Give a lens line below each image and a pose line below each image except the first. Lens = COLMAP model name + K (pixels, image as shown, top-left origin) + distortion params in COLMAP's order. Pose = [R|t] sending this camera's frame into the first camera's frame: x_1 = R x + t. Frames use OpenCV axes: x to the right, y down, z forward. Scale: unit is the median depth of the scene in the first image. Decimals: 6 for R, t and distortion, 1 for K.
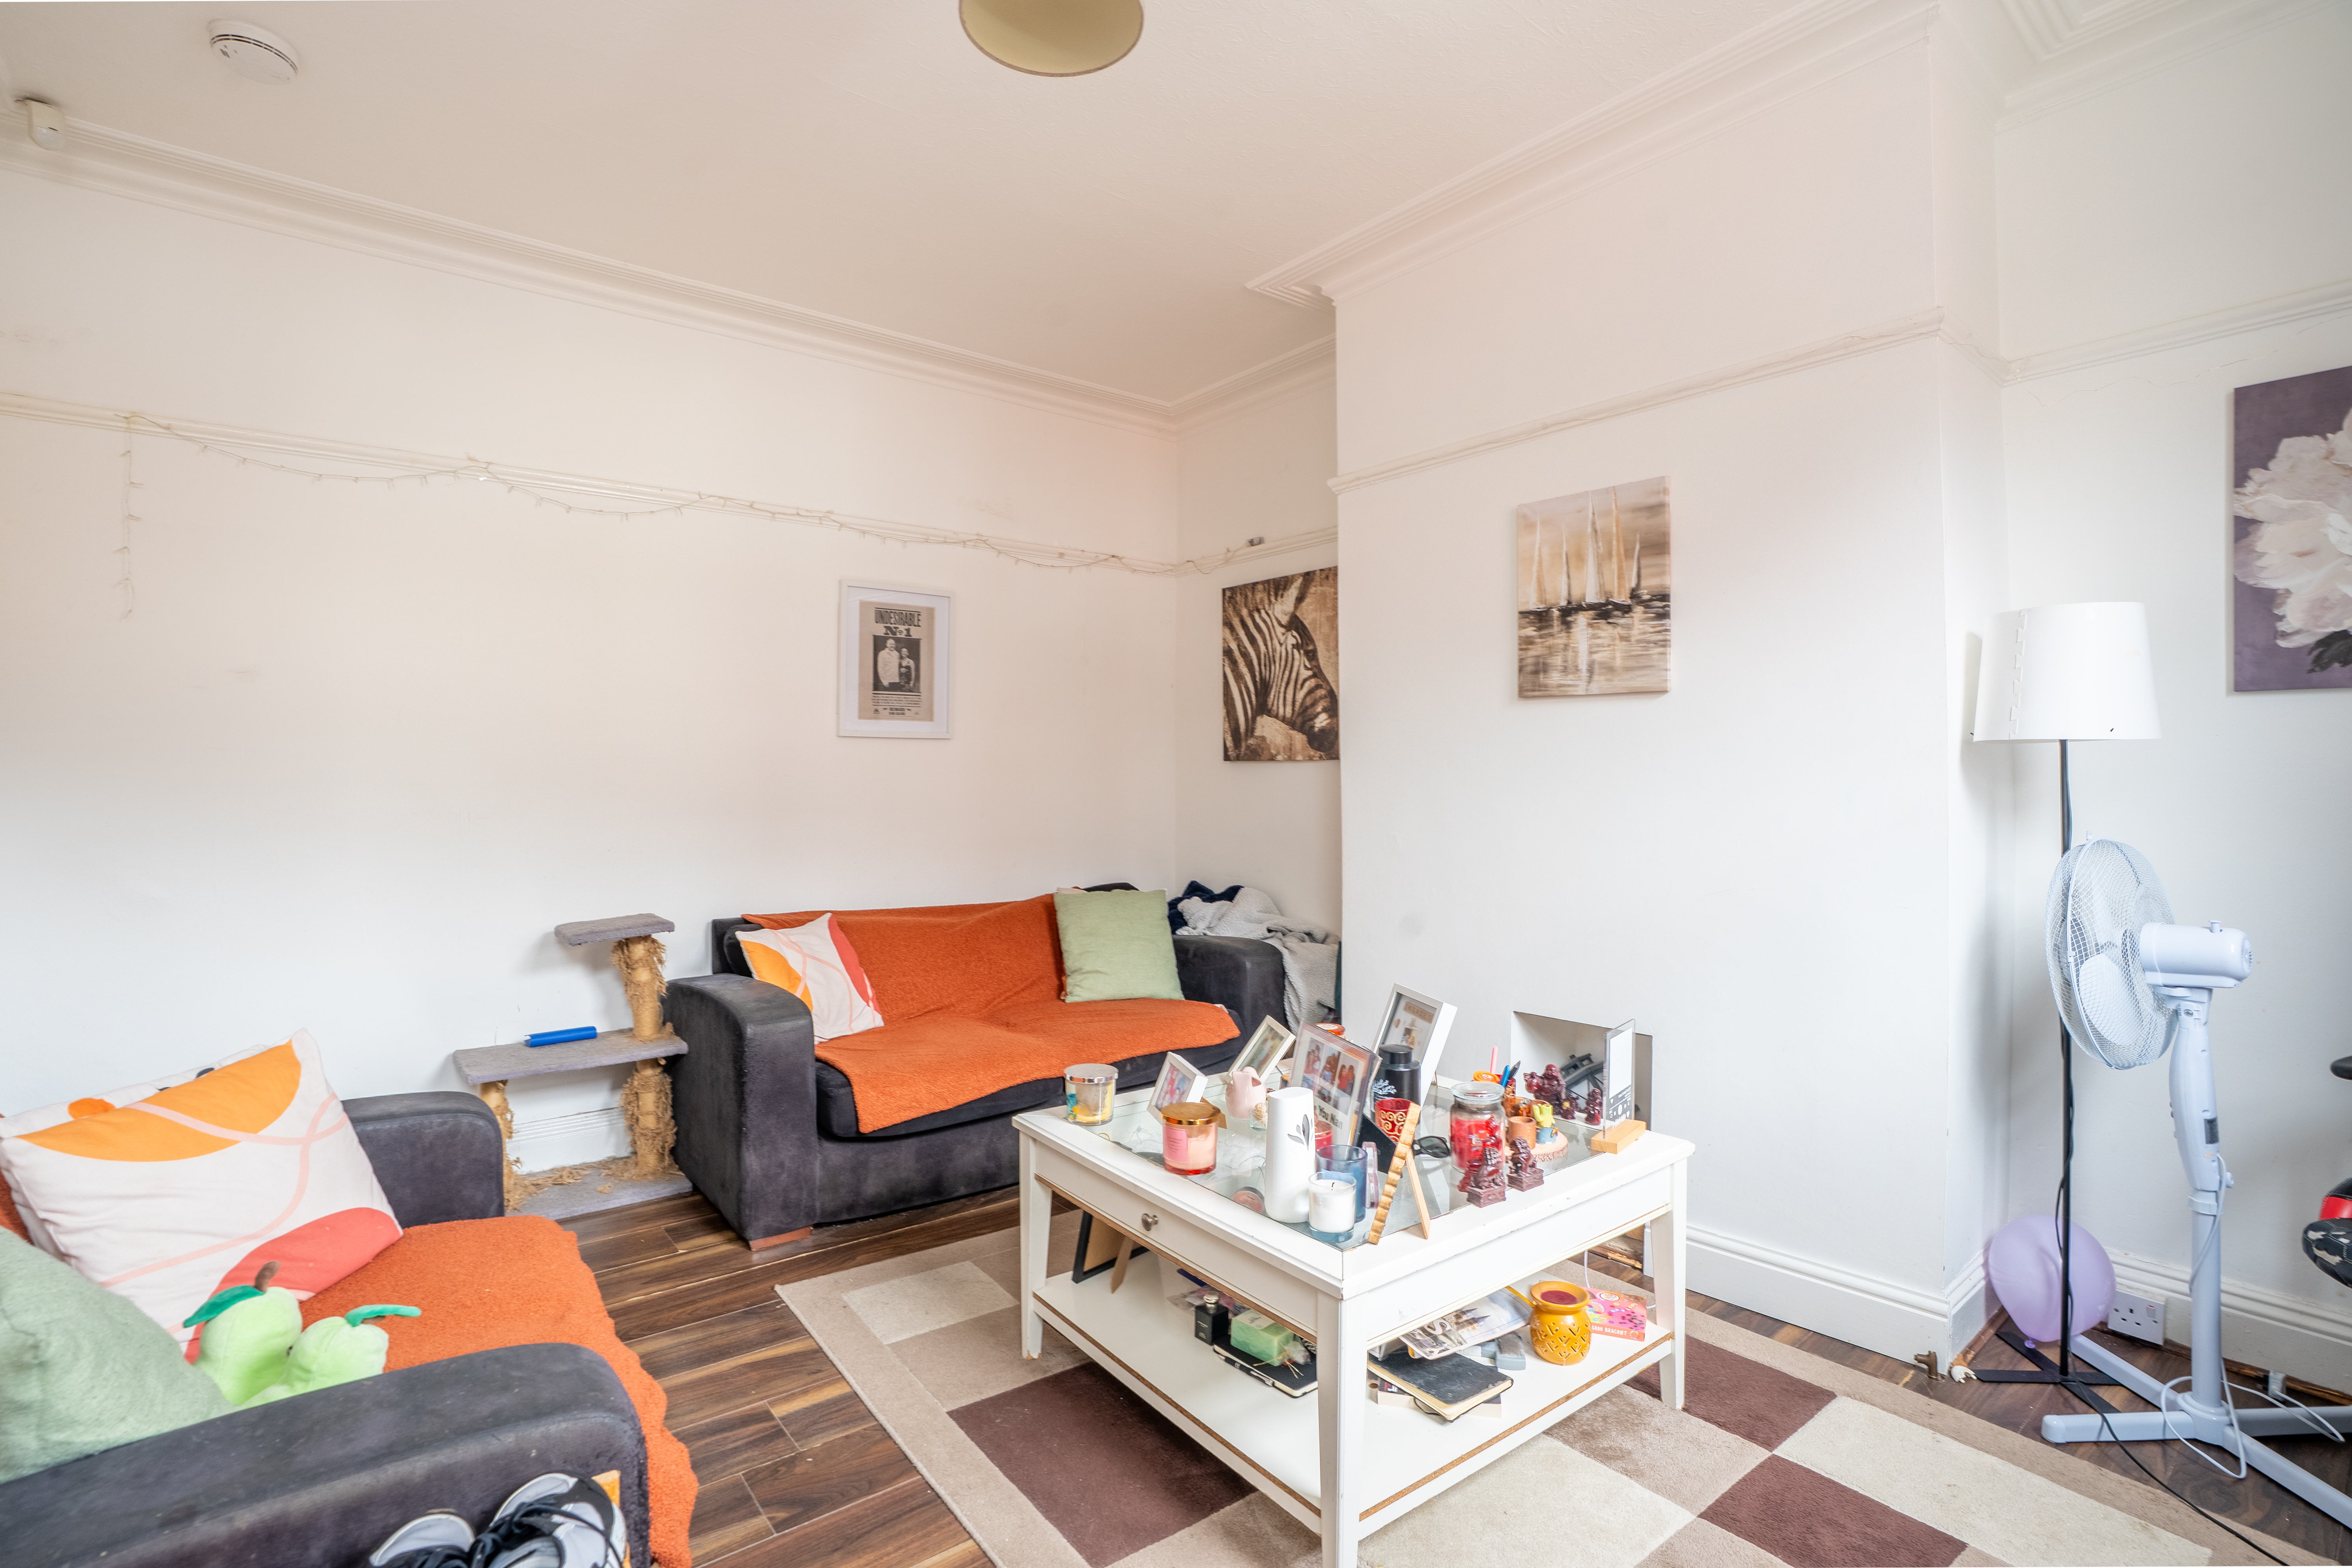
lens RADIAL K [[1117.4, 0, 1164.3], [0, 1117.4, 775.2], [0, 0, 1]] dist [-0.032702, 0.000315]
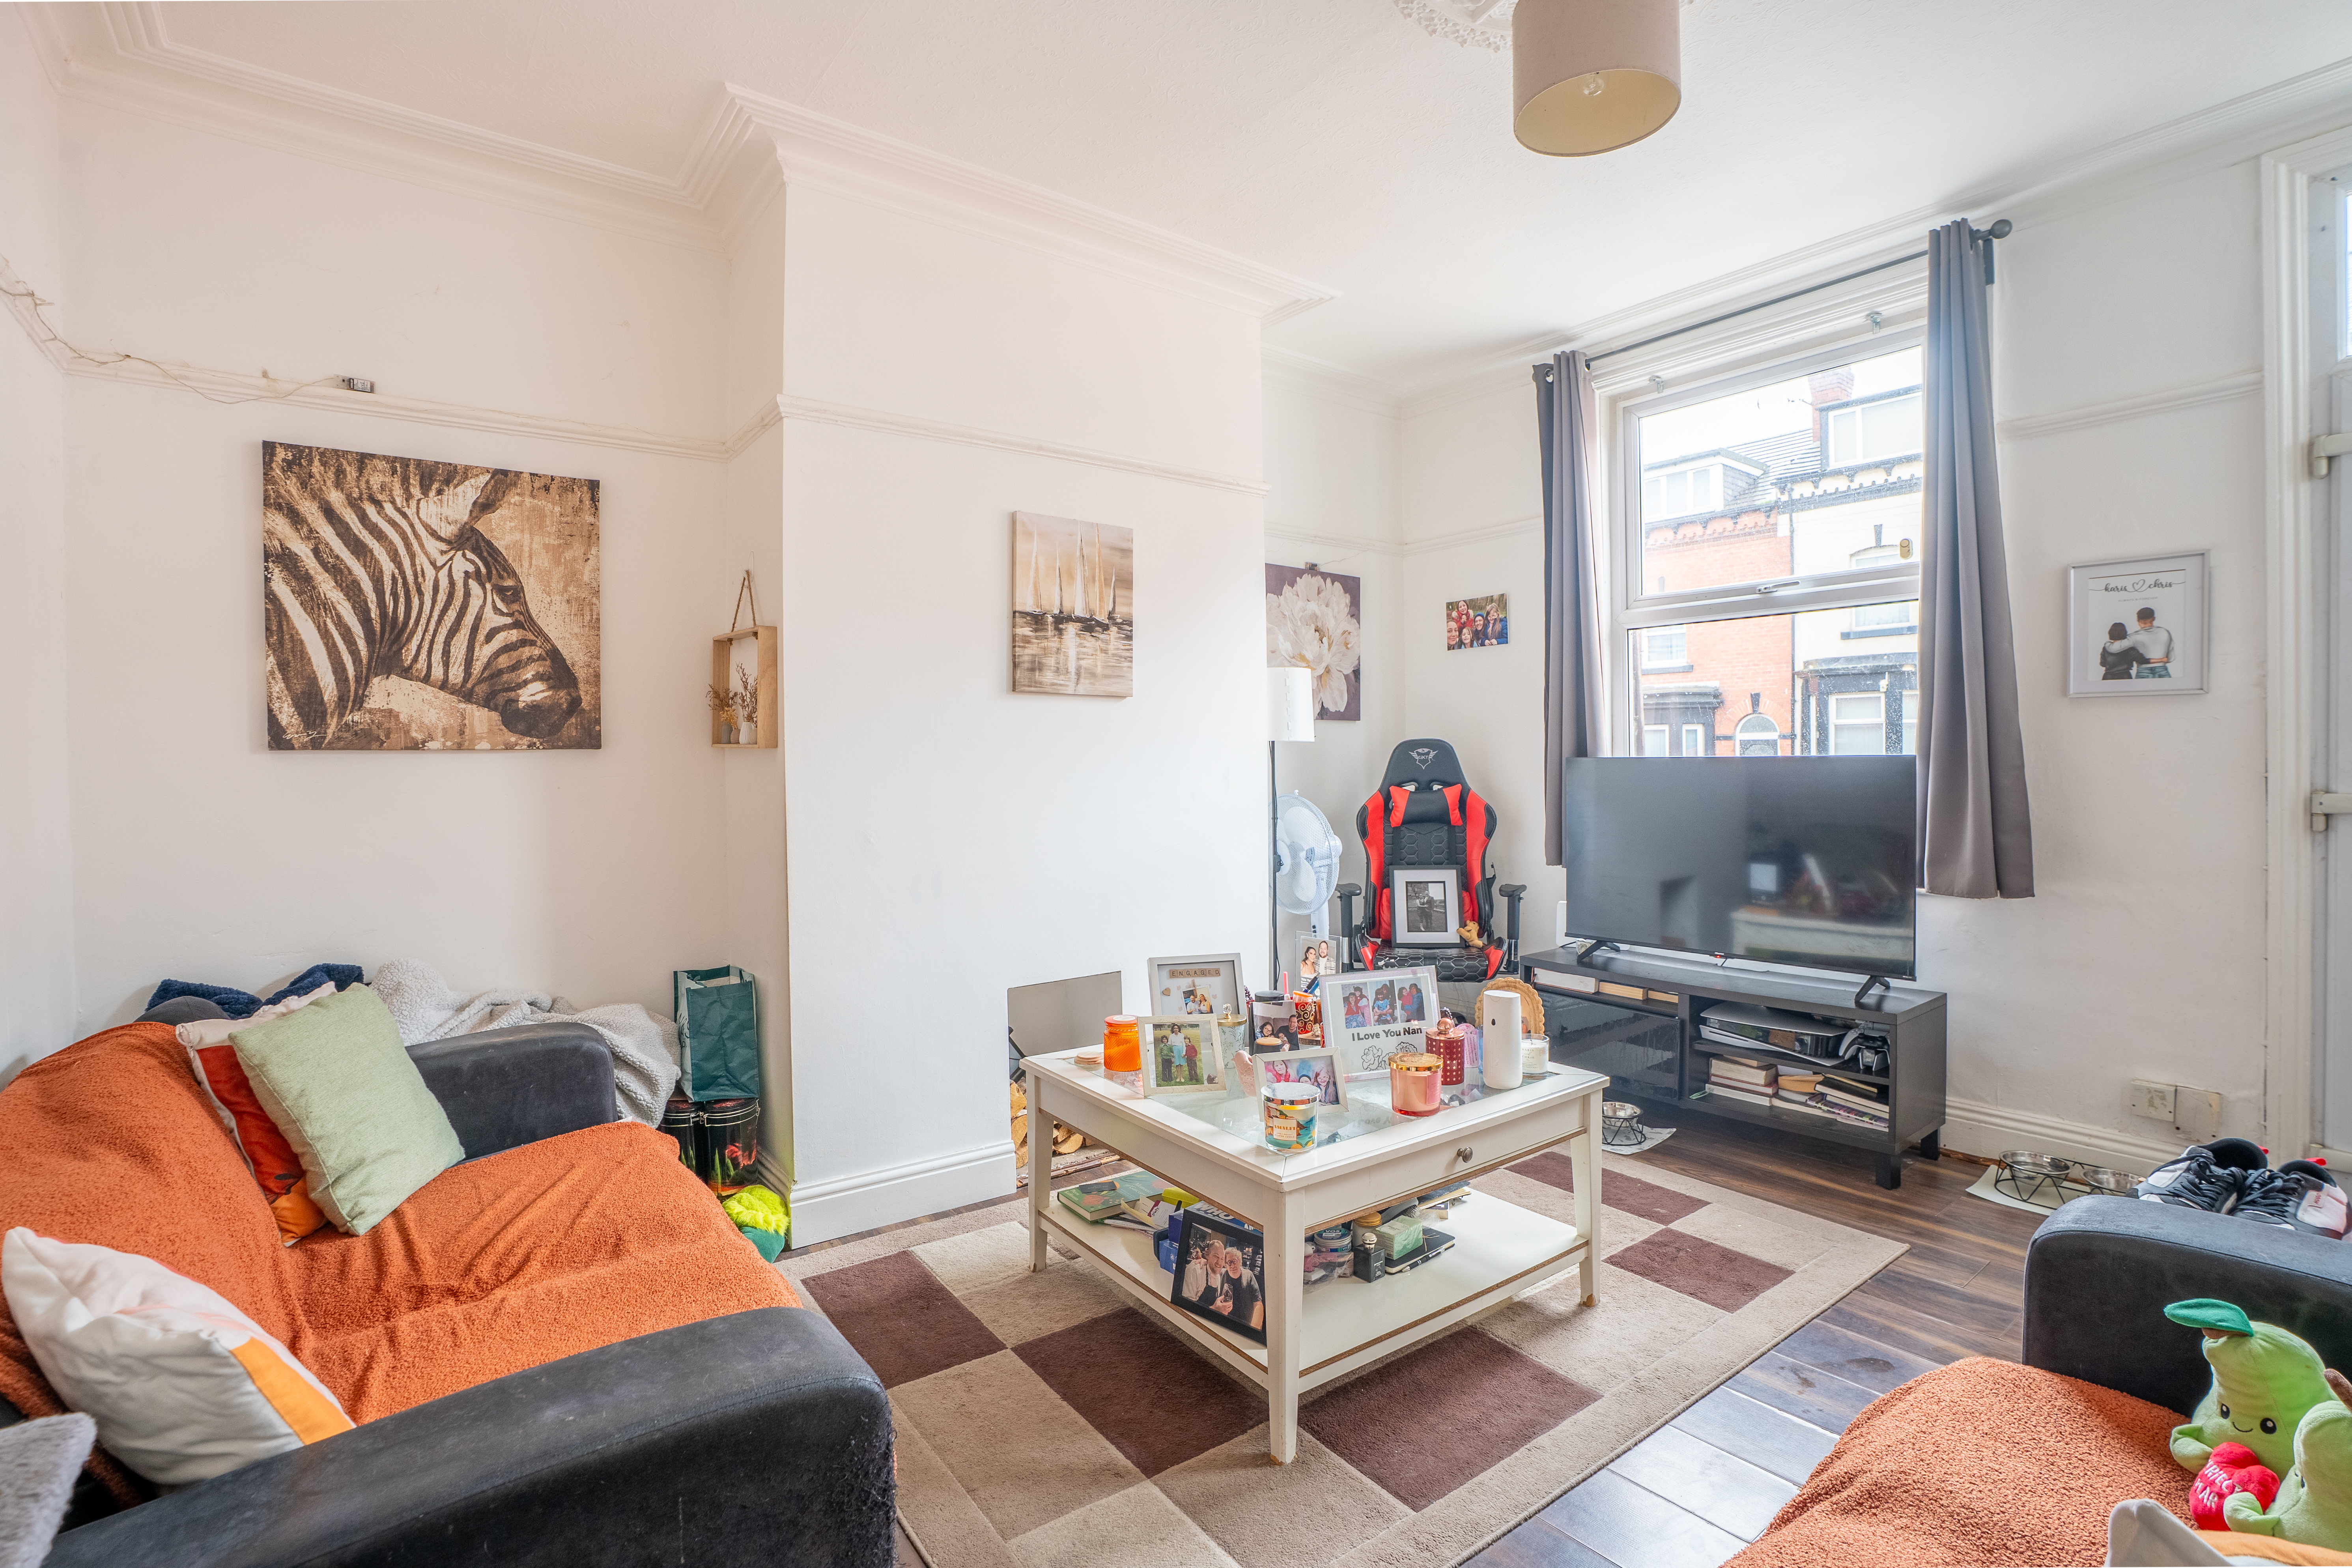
lens RADIAL K [[1117.4, 0, 1162.2], [0, 1117.4, 775.5], [0, 0, 1]] dist [-0.032702, 0.000315]
pose [[0.021005, -0.006674, 0.999757, -0.530825], [0.017600, 0.999825, 0.006304, 0.004645], [-0.999624, 0.017463, 0.021119, 0.596755]]
